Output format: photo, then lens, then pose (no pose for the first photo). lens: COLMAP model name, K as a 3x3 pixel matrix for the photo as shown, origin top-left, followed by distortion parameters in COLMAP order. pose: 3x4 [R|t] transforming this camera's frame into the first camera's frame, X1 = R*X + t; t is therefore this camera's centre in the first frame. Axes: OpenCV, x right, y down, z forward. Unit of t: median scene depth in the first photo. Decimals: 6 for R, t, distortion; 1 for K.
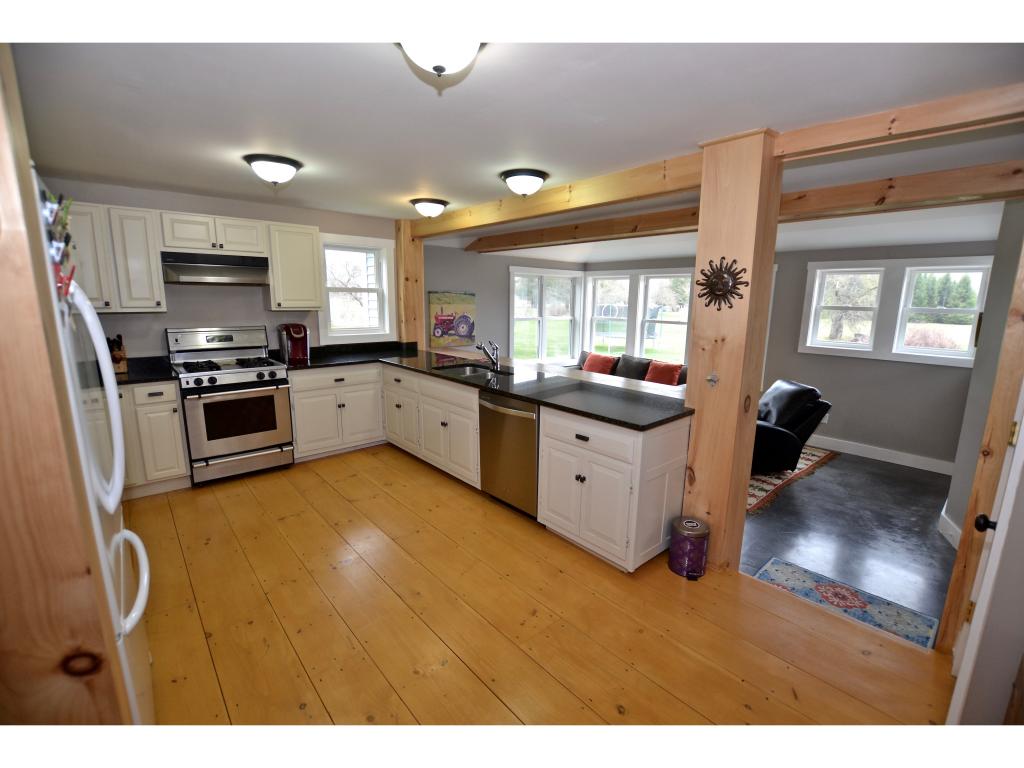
lens RADIAL K [[455.8, 0, 517.8], [0, 455.8, 384.4], [0, 0, 1]] dist [-0.032030, 0.003664]
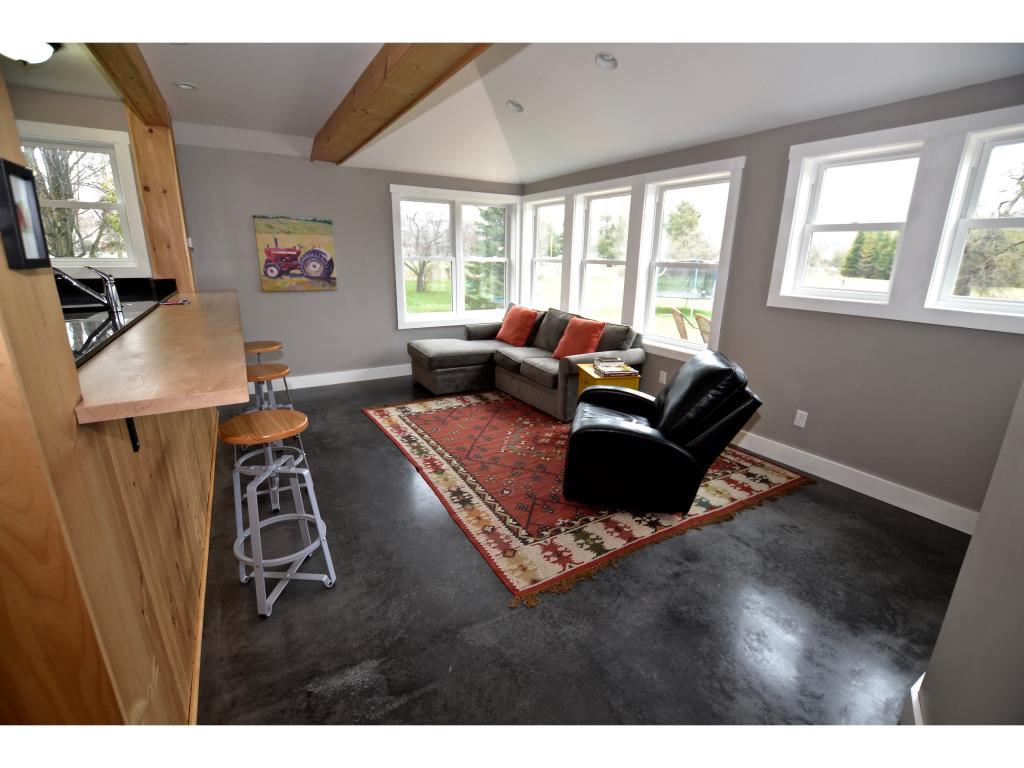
lens RADIAL K [[455.8, 0, 513.7], [0, 455.8, 386.7], [0, 0, 1]] dist [-0.032030, 0.003664]
pose [[0.982921, 0.053203, -0.176169, 0.371441], [-0.037230, 0.994991, 0.092768, -0.007242], [0.180222, -0.084625, 0.979979, 0.318012]]
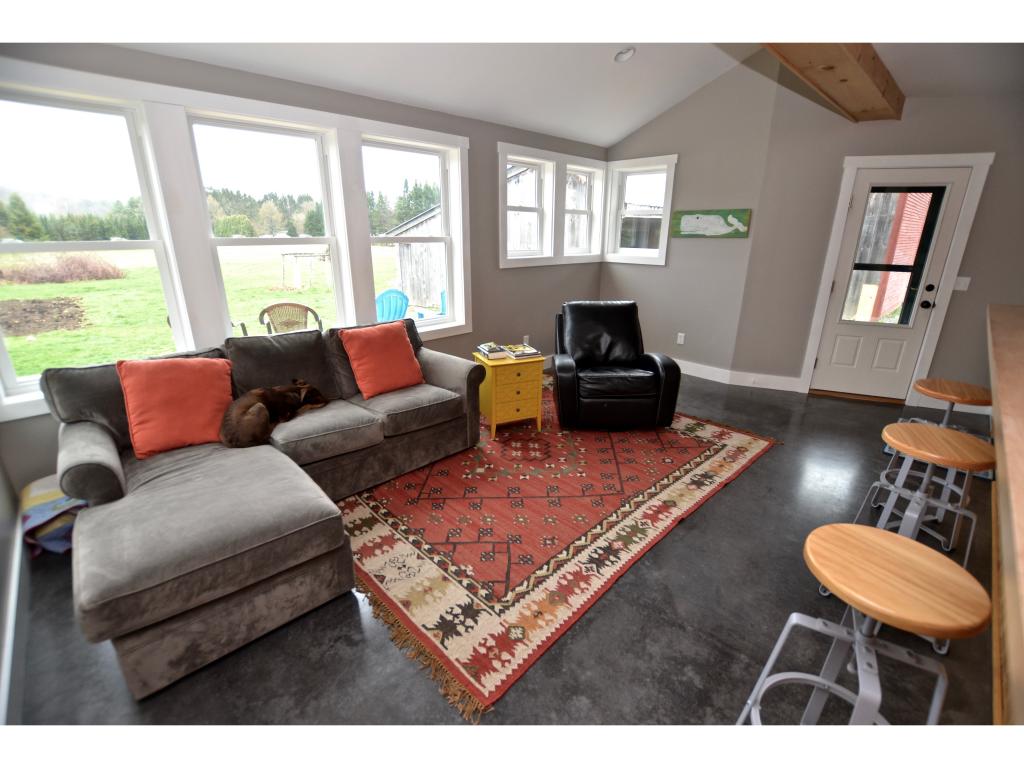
lens RADIAL K [[455.8, 0, 519.7], [0, 455.8, 386.6], [0, 0, 1]] dist [-0.032030, 0.003664]
pose [[-0.062952, -0.333124, 0.940779, -0.156942], [0.176651, 0.924046, 0.339019, -0.130910], [-0.982258, 0.187531, 0.000677, 0.926079]]
